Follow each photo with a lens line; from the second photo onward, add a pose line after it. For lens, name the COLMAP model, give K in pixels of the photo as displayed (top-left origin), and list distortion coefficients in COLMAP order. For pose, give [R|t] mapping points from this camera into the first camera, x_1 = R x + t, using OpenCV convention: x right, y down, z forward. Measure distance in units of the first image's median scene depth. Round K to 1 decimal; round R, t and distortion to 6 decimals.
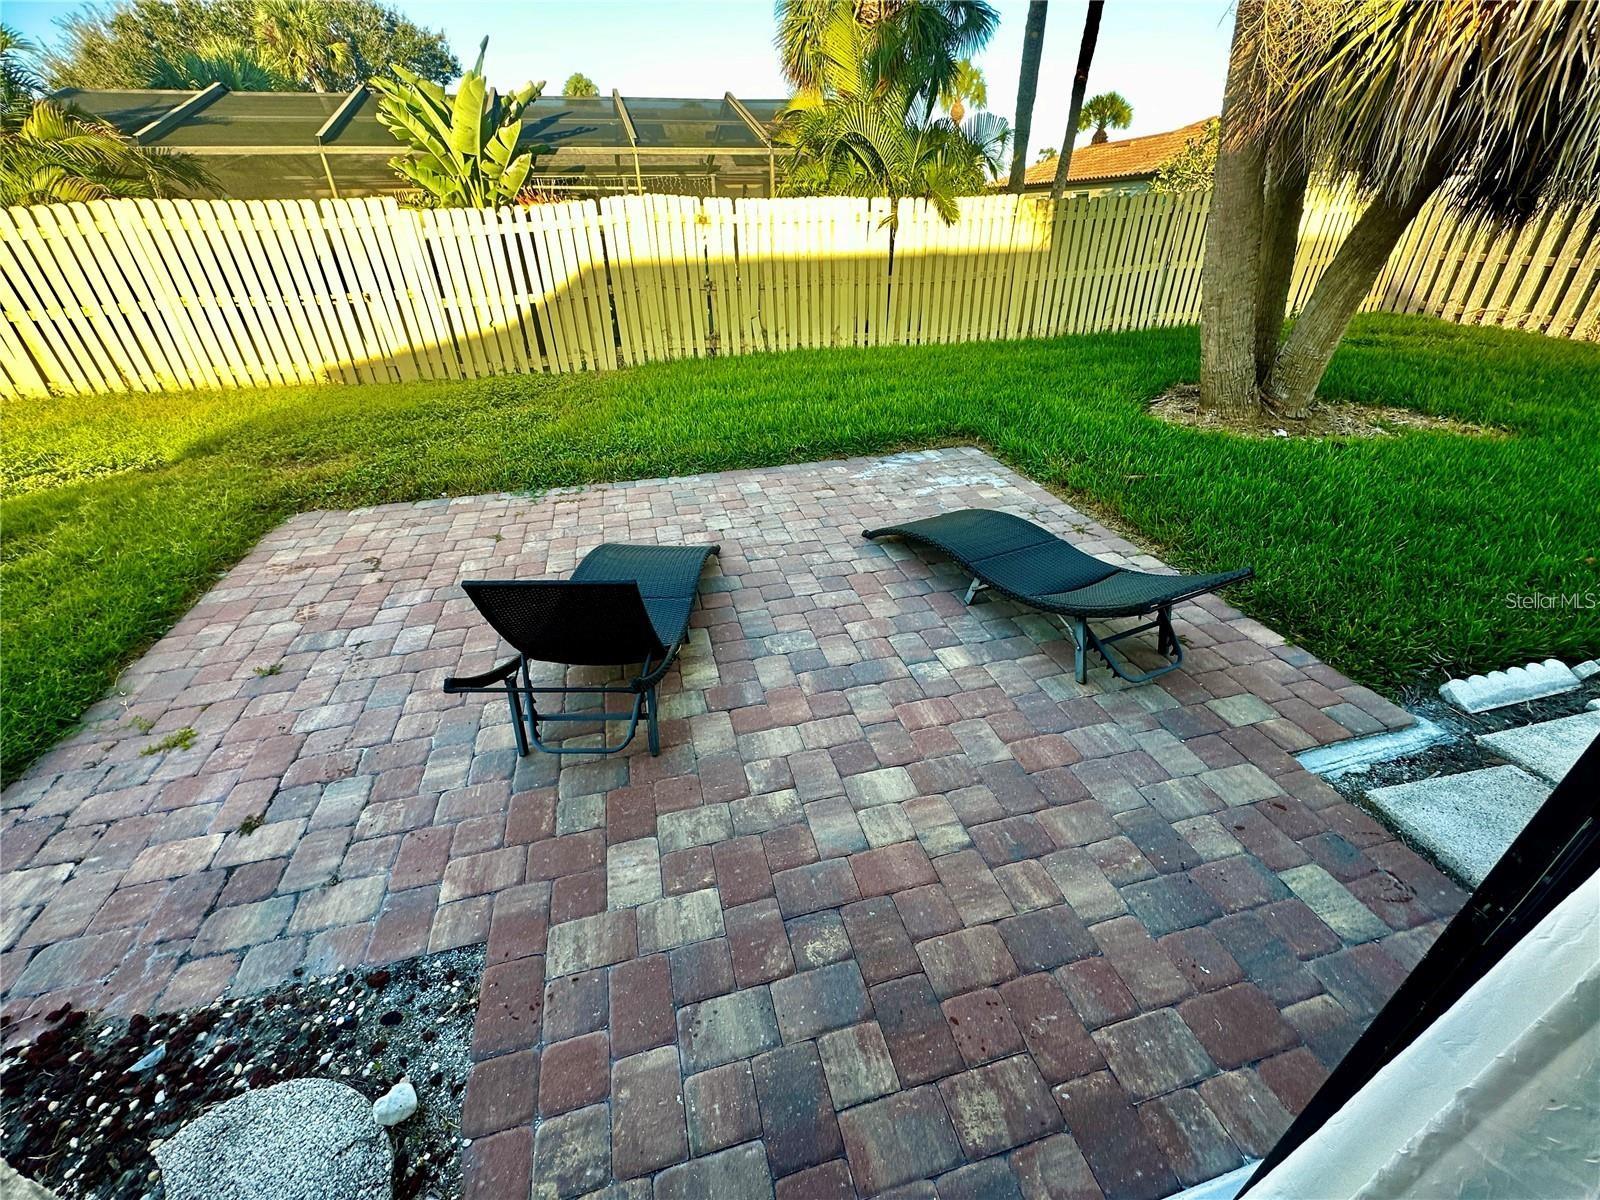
lens RADIAL K [[654.6, 0, 800.0], [0, 654.6, 600.0], [0, 0, 1]] dist [-0.004117, -0.000504]
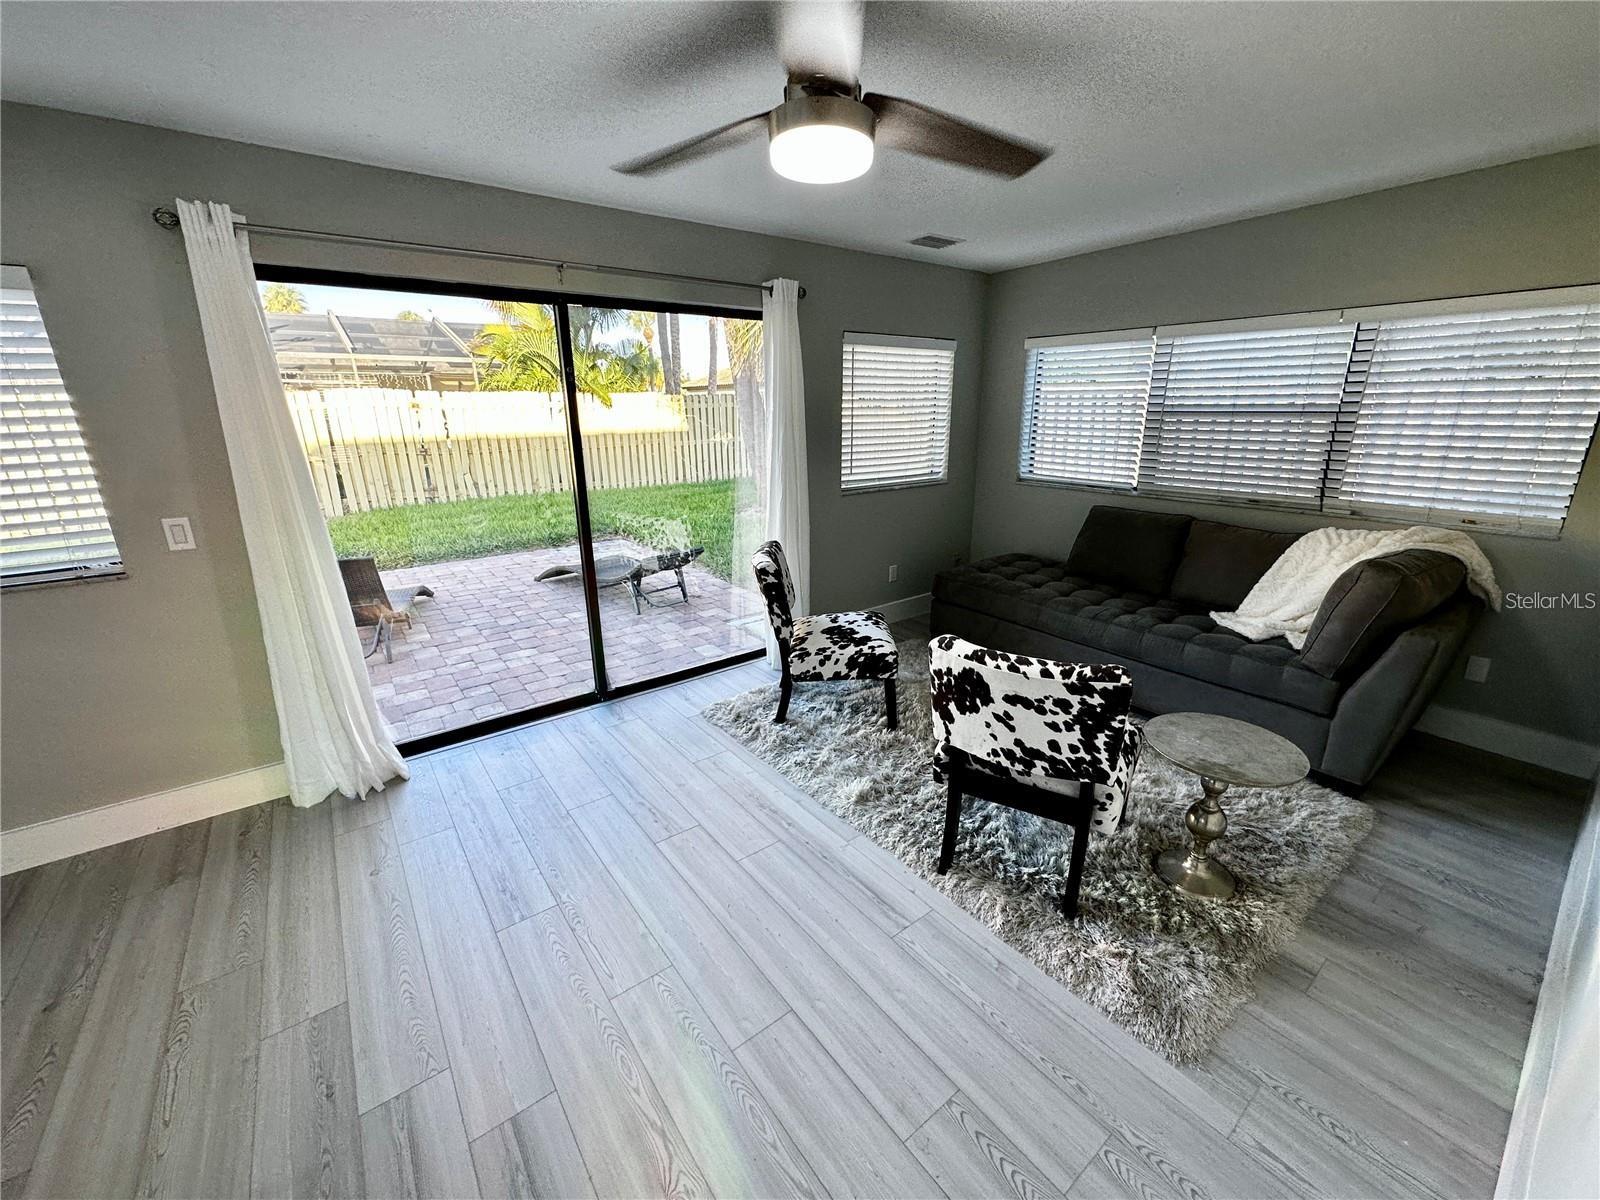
lens RADIAL K [[638.6, 0, 800.0], [0, 638.6, 600.0], [0, 0, 1]] dist [0.001392, 0.000038]
pose [[0.928158, -0.101210, 0.358161, 0.071758], [0.183606, 0.961582, -0.204079, 0.207600], [-0.323747, 0.255178, 0.911083, -0.338066]]
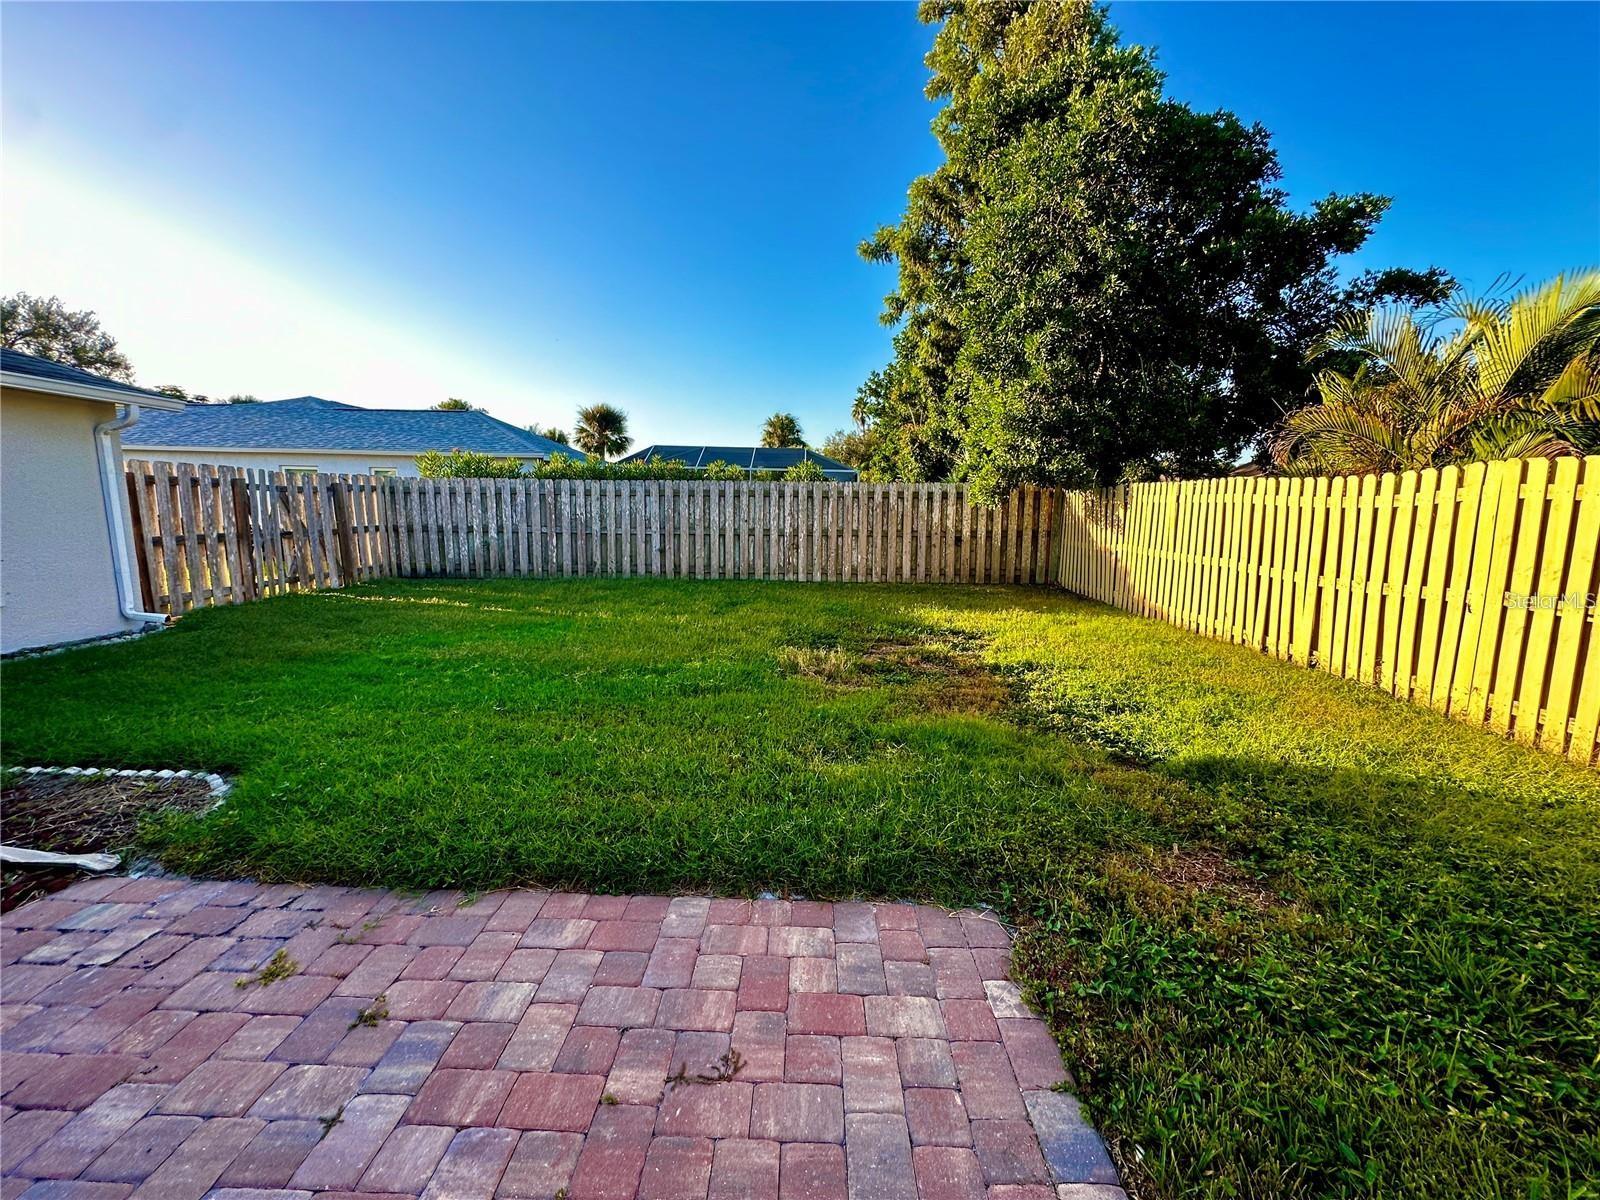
lens RADIAL K [[638.6, 0, 800.0], [0, 638.6, 600.0], [0, 0, 1]] dist [0.001392, 0.000038]
pose [[-0.275792, 0.149553, -0.949512, -0.139423], [-0.504489, 0.818312, 0.275421, -0.242725], [0.818187, 0.554977, -0.150236, 0.458284]]
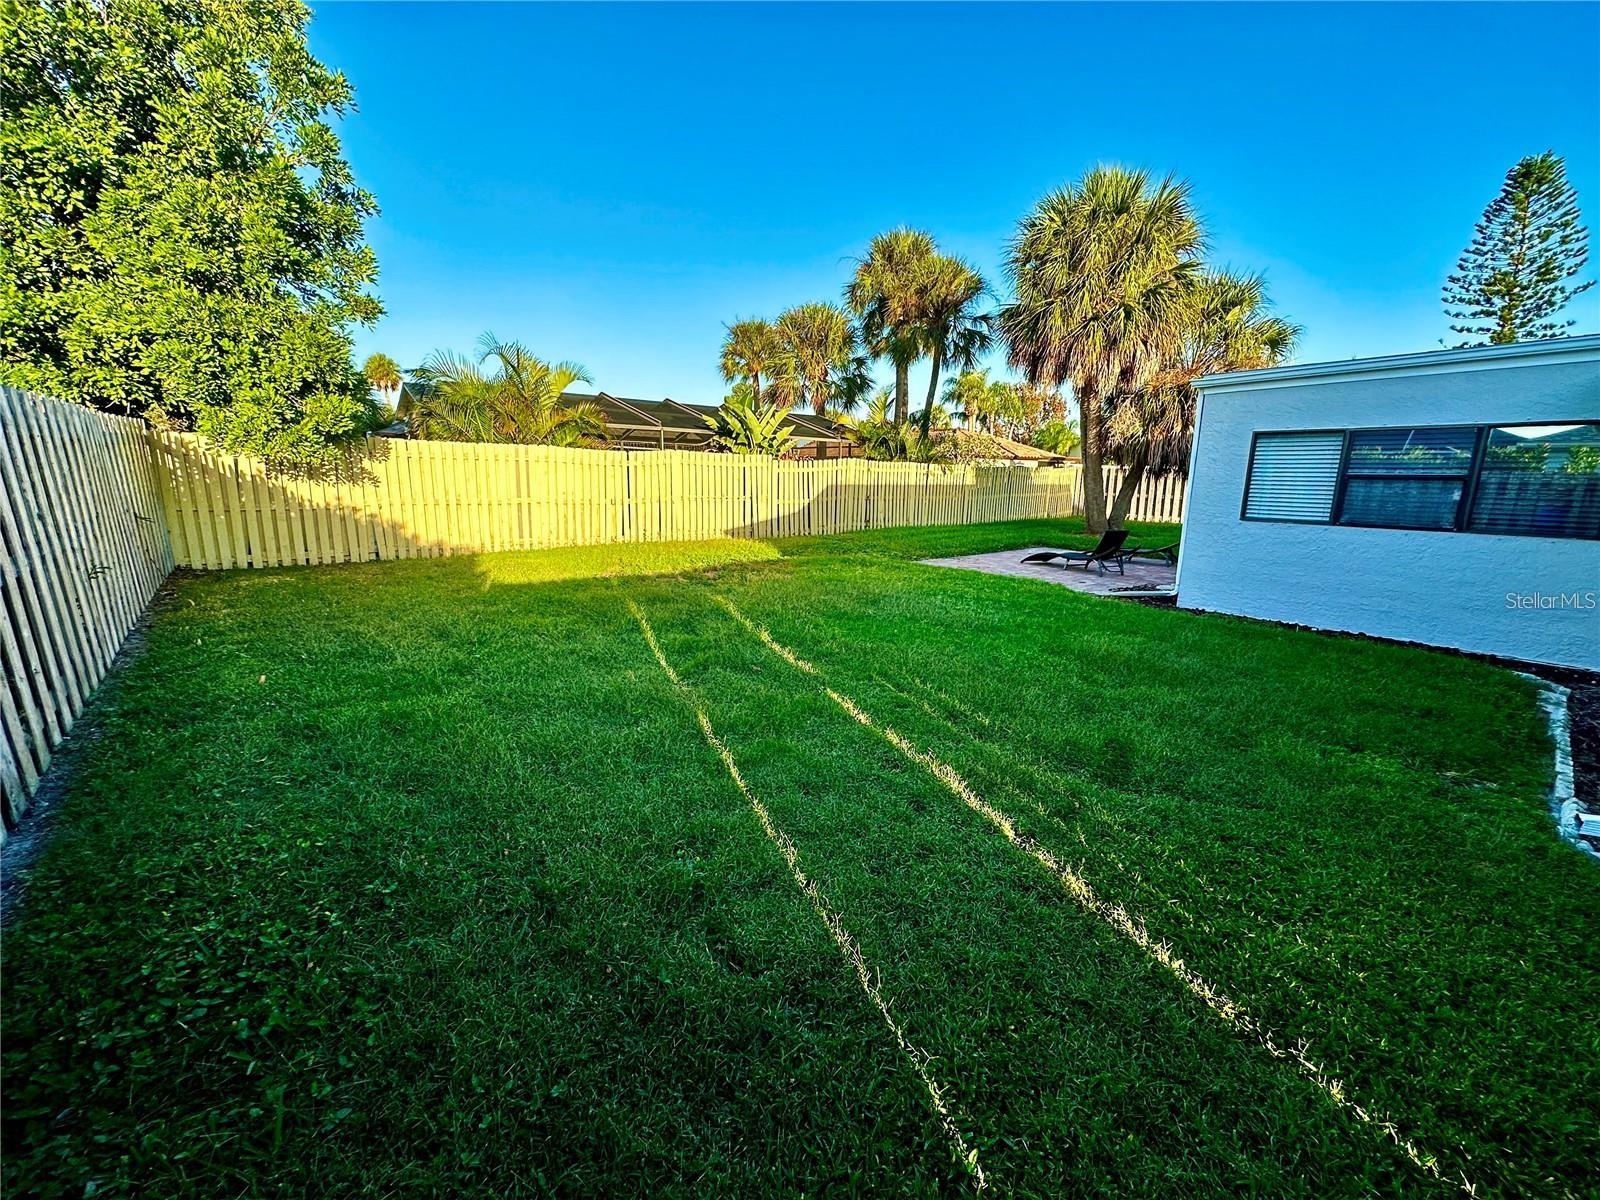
lens RADIAL K [[638.6, 0, 800.0], [0, 638.6, 600.0], [0, 0, 1]] dist [0.001392, 0.000038]
pose [[0.904828, -0.054422, 0.422286, -1.244636], [0.192126, 0.937272, -0.290875, 0.380511], [-0.379967, 0.344324, 0.858526, -0.557855]]
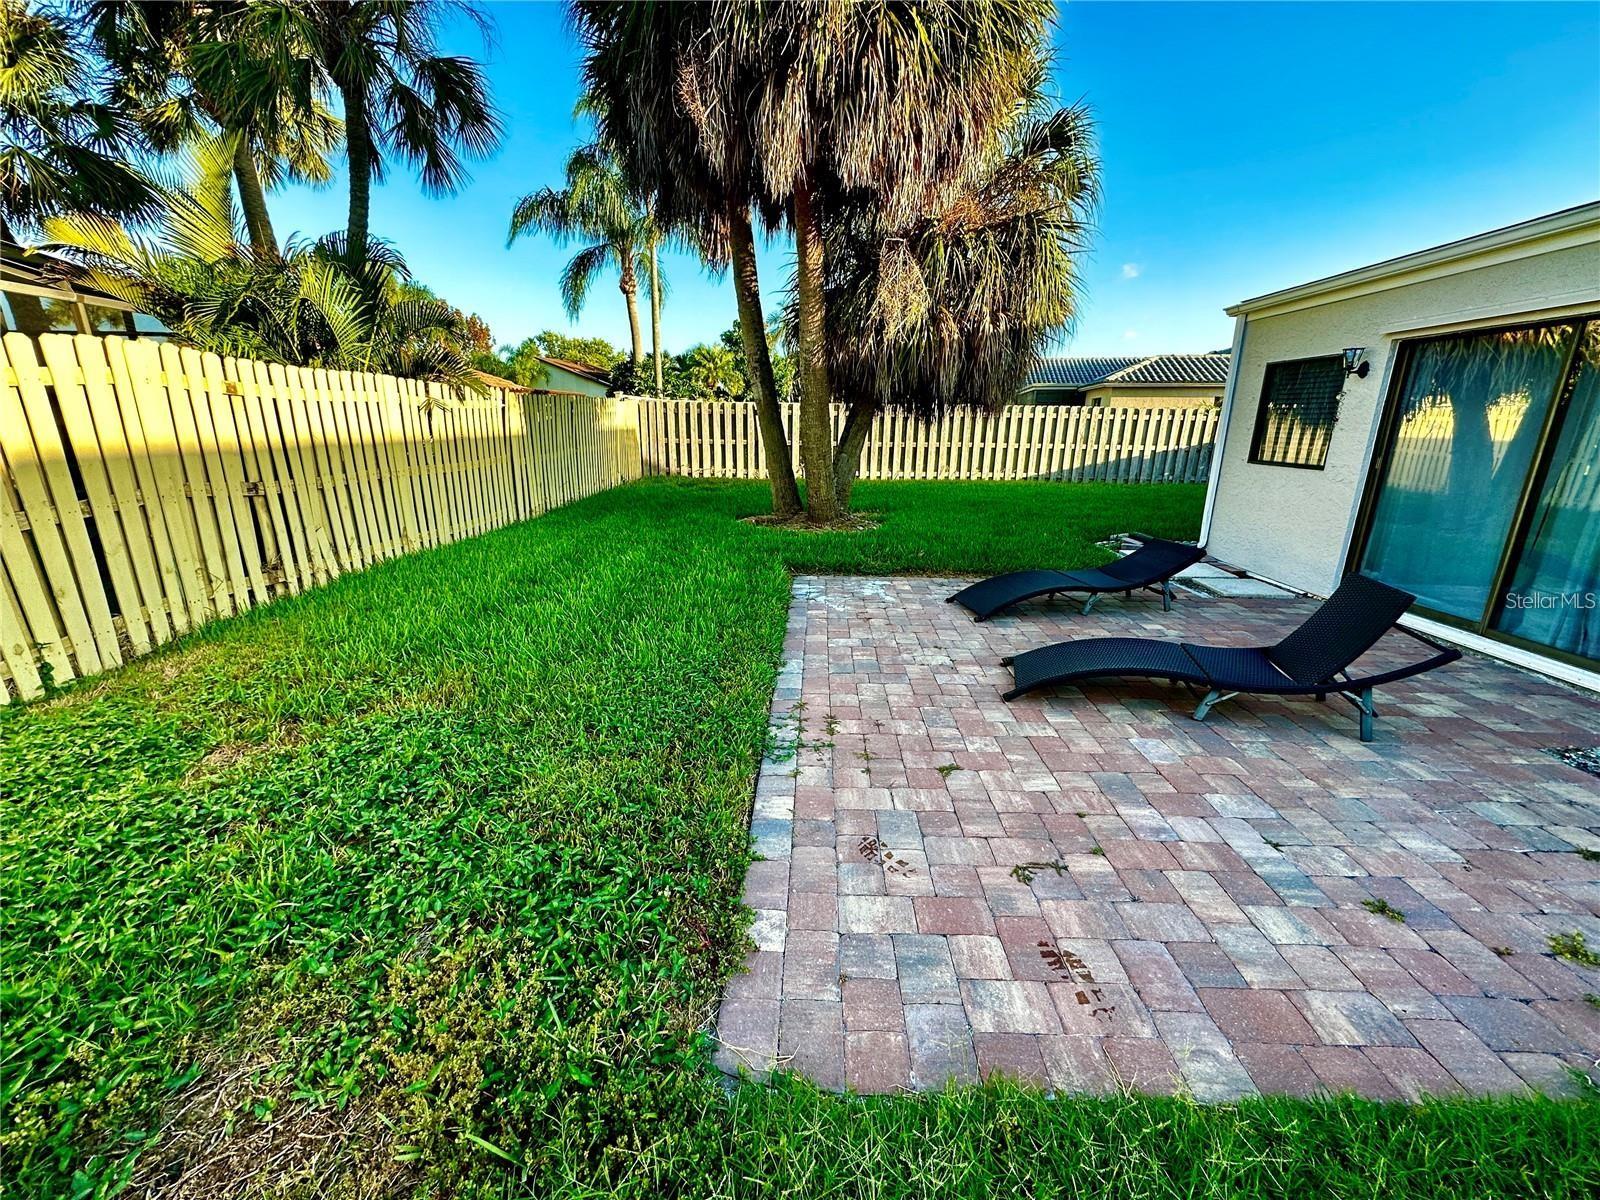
lens RADIAL K [[638.6, 0, 800.0], [0, 638.6, 600.0], [0, 0, 1]] dist [0.001392, 0.000038]
pose [[0.288197, -0.239614, 0.927107, -0.584371], [0.476996, 0.875439, 0.077984, -0.203976], [-0.830312, 0.419752, 0.366594, 0.423908]]
